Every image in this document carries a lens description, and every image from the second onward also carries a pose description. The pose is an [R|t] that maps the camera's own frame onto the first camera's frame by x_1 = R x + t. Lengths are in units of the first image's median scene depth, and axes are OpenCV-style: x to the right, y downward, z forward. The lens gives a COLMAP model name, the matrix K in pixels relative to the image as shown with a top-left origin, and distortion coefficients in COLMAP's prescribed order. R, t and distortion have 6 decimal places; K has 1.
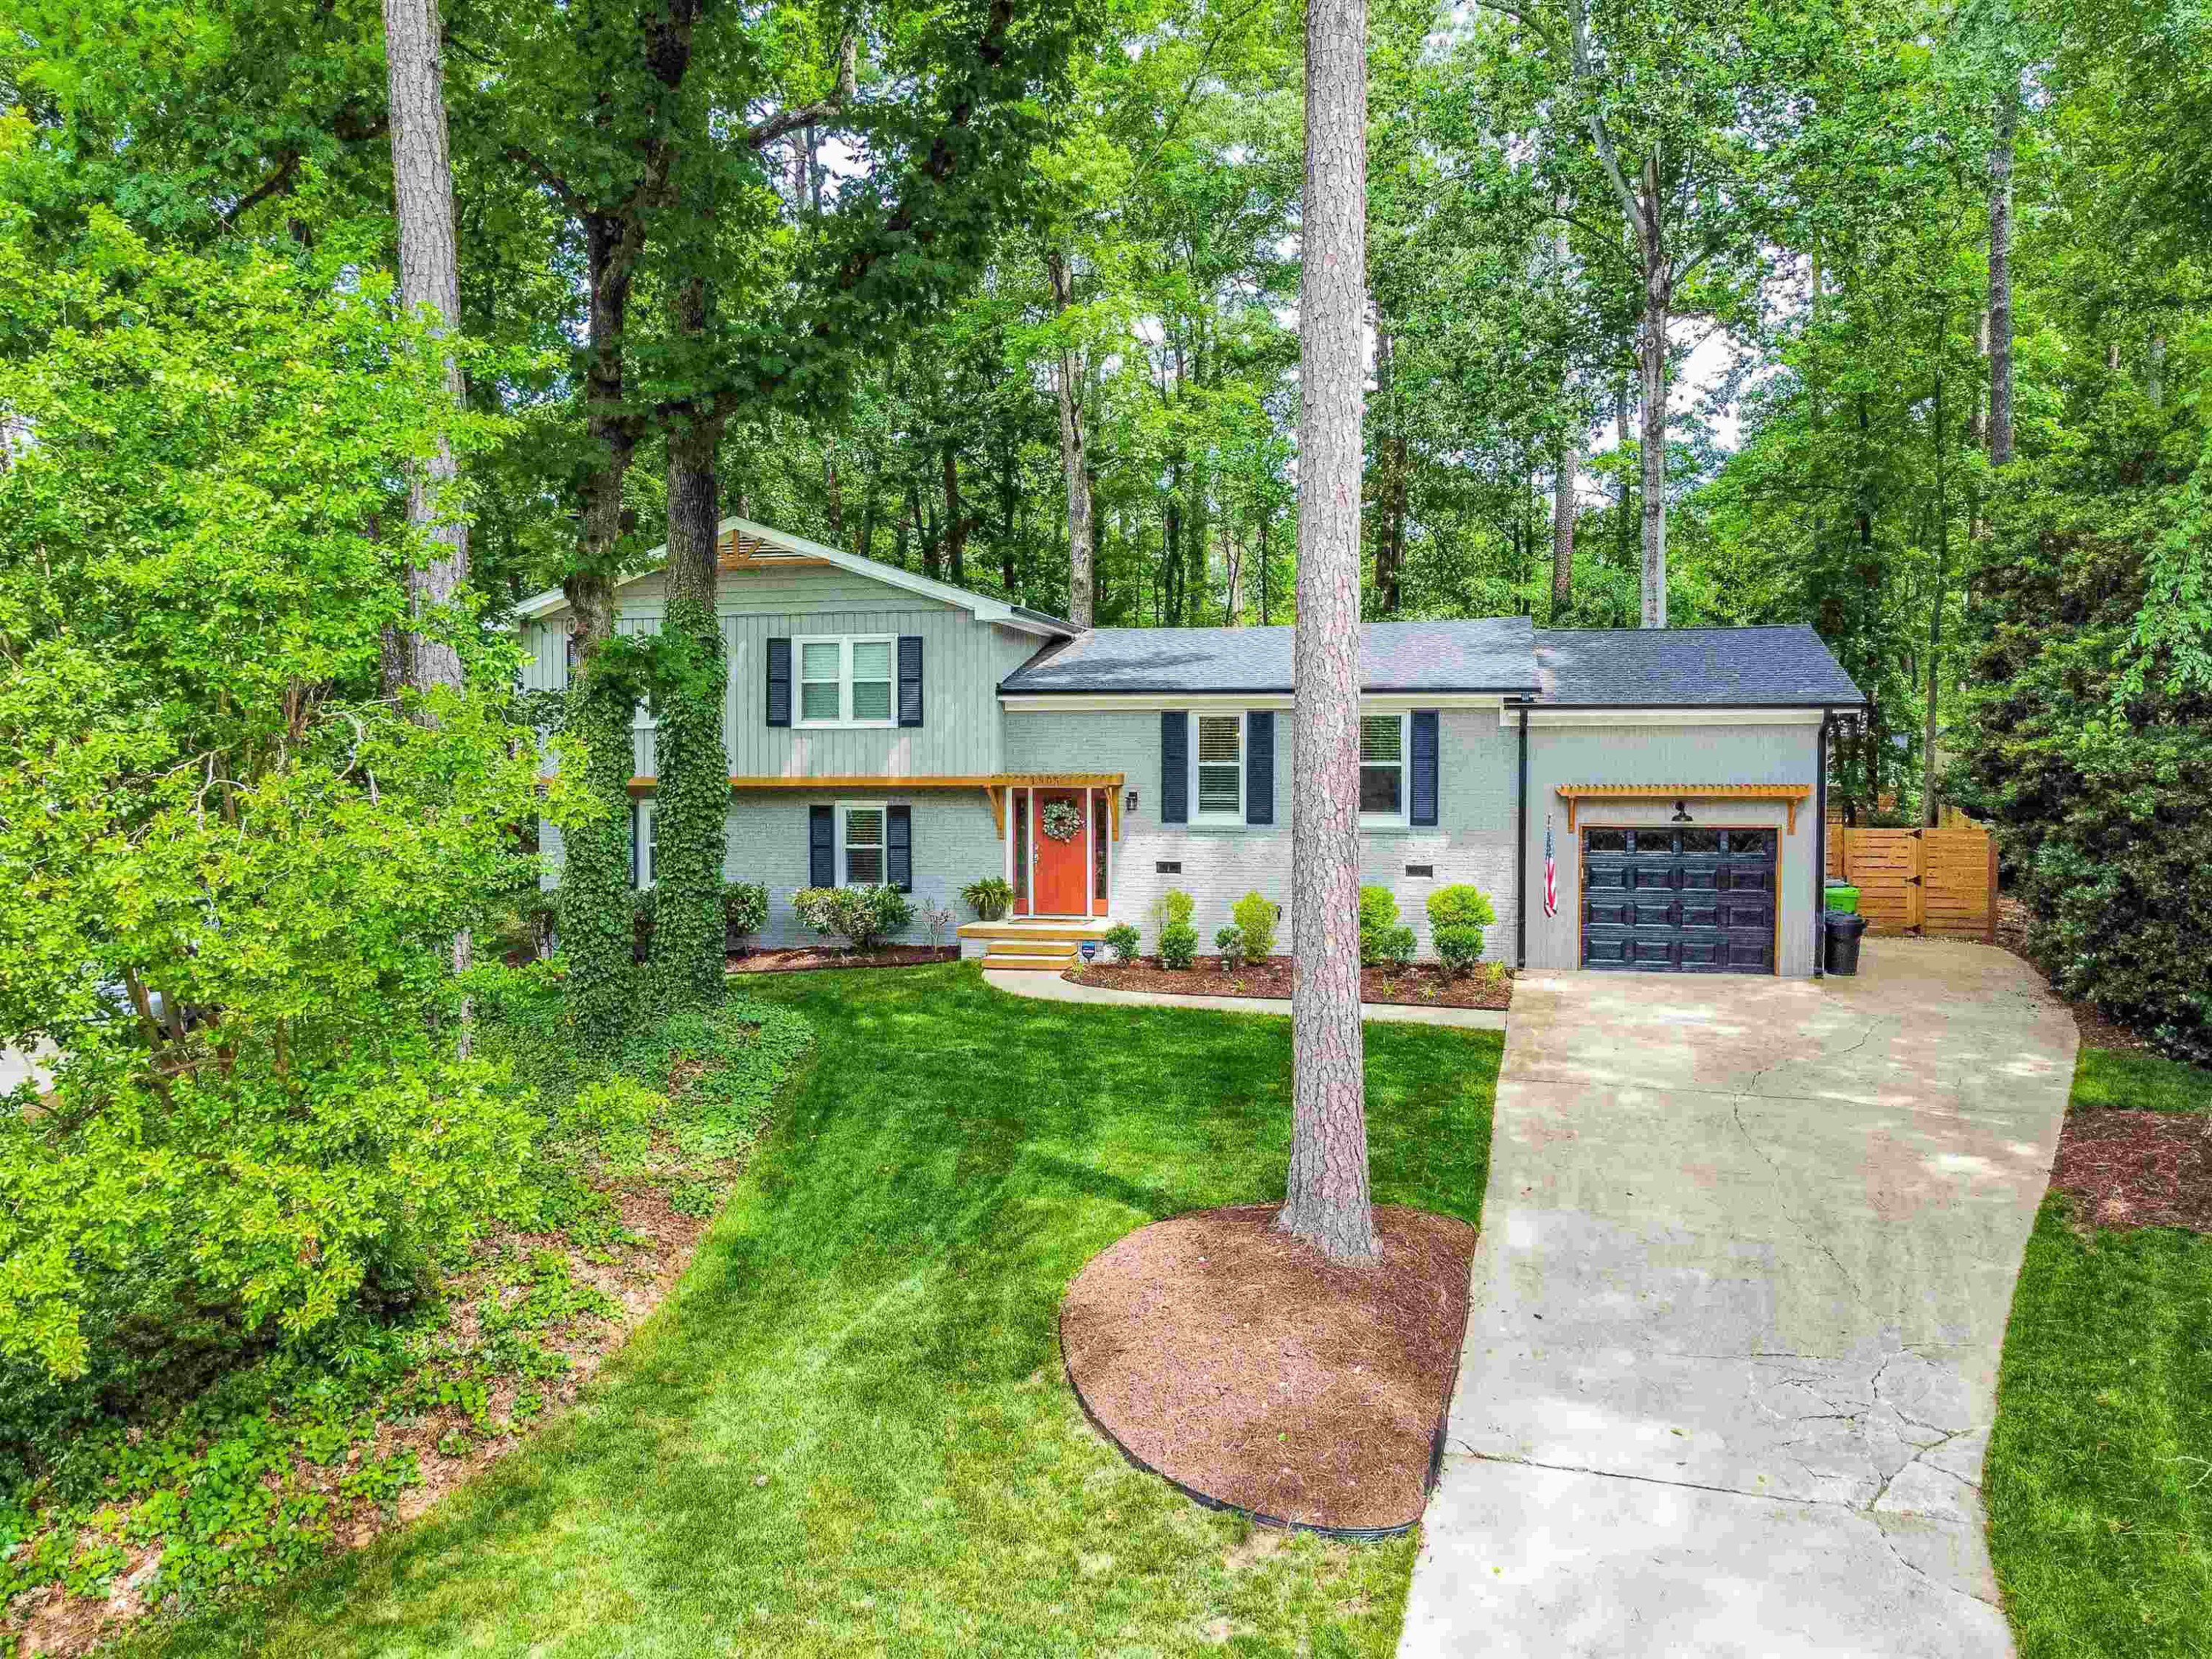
lens RADIAL K [[1691.2, 0, 1092.1], [0, 1691.2, 820.3], [0, 0, 1]] dist [-0.003181, -0.005202]
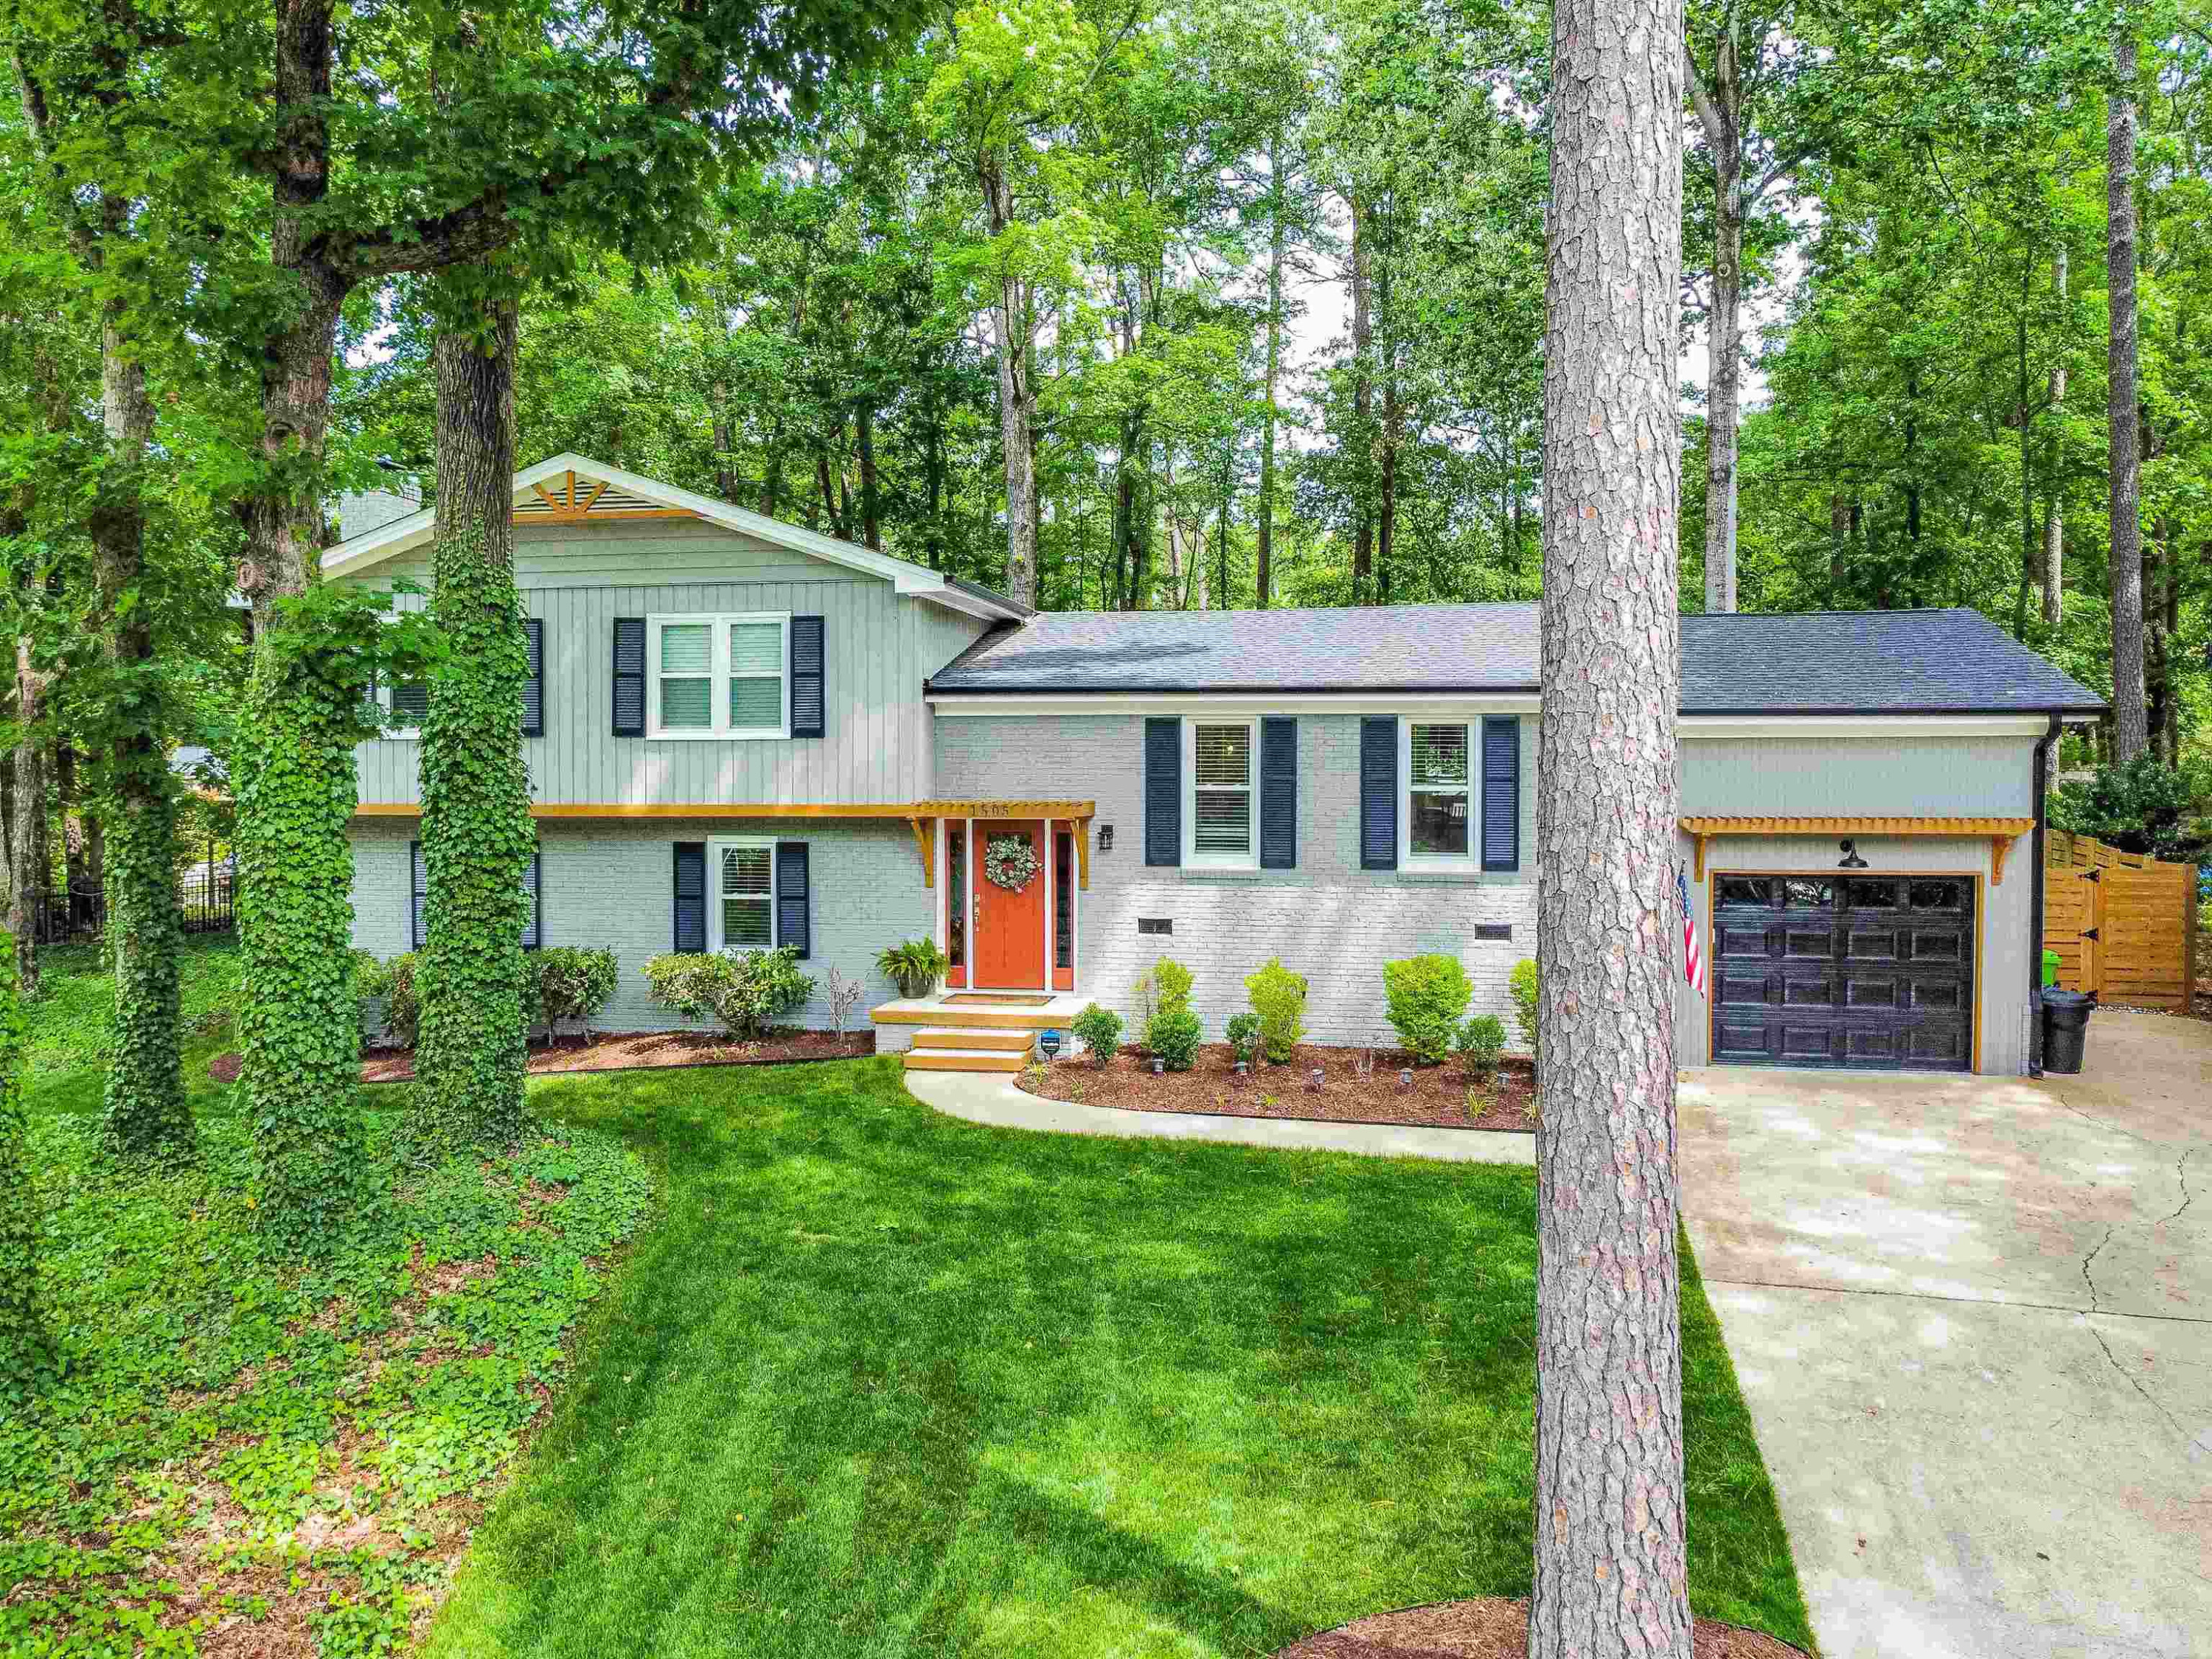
lens RADIAL K [[1691.2, 0, 1096.2], [0, 1691.2, 821.7], [0, 0, 1]] dist [-0.003181, -0.005202]
pose [[0.998771, -0.000328, 0.049569, -0.017728], [0.000596, 0.999985, -0.005401, -0.014253], [-0.049566, 0.005424, 0.998756, 0.254418]]
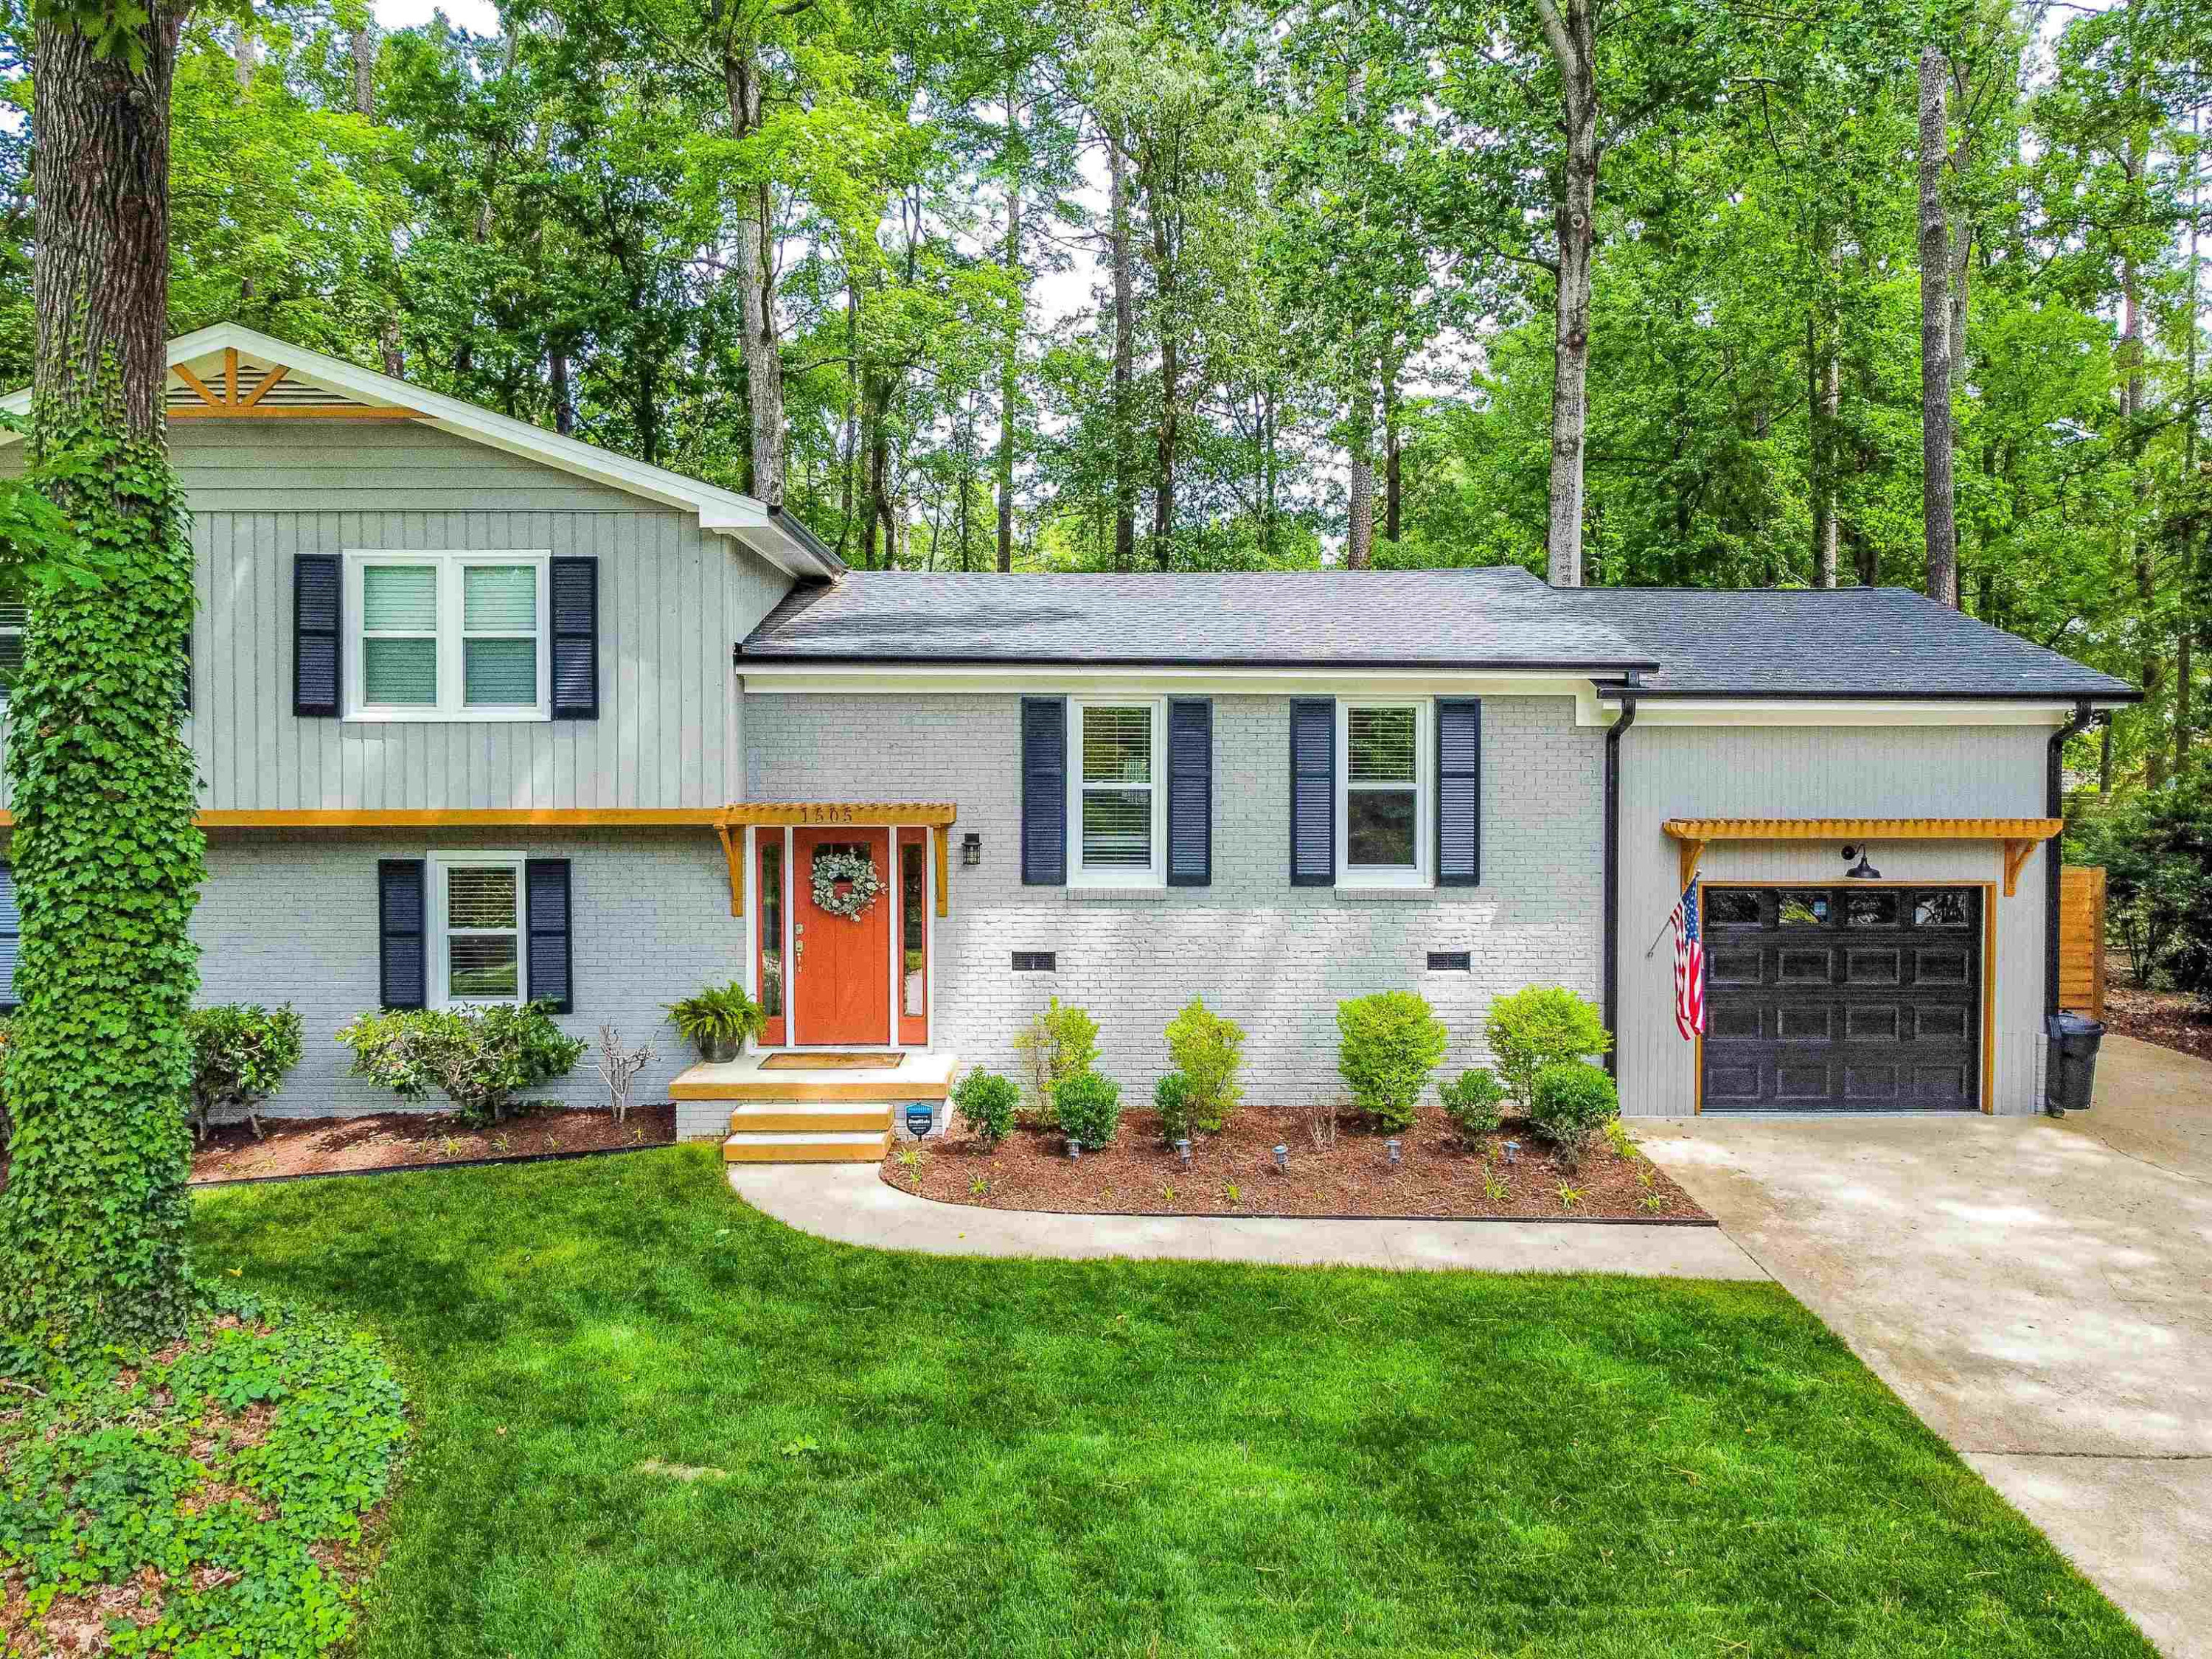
lens RADIAL K [[1691.2, 0, 1099.7], [0, 1691.2, 821.8], [0, 0, 1]] dist [-0.003181, -0.005202]
pose [[0.968622, -0.004970, 0.248490, -0.078817], [0.006955, 0.999951, -0.007112, -0.016414], [-0.248443, 0.008617, 0.968608, 0.421422]]
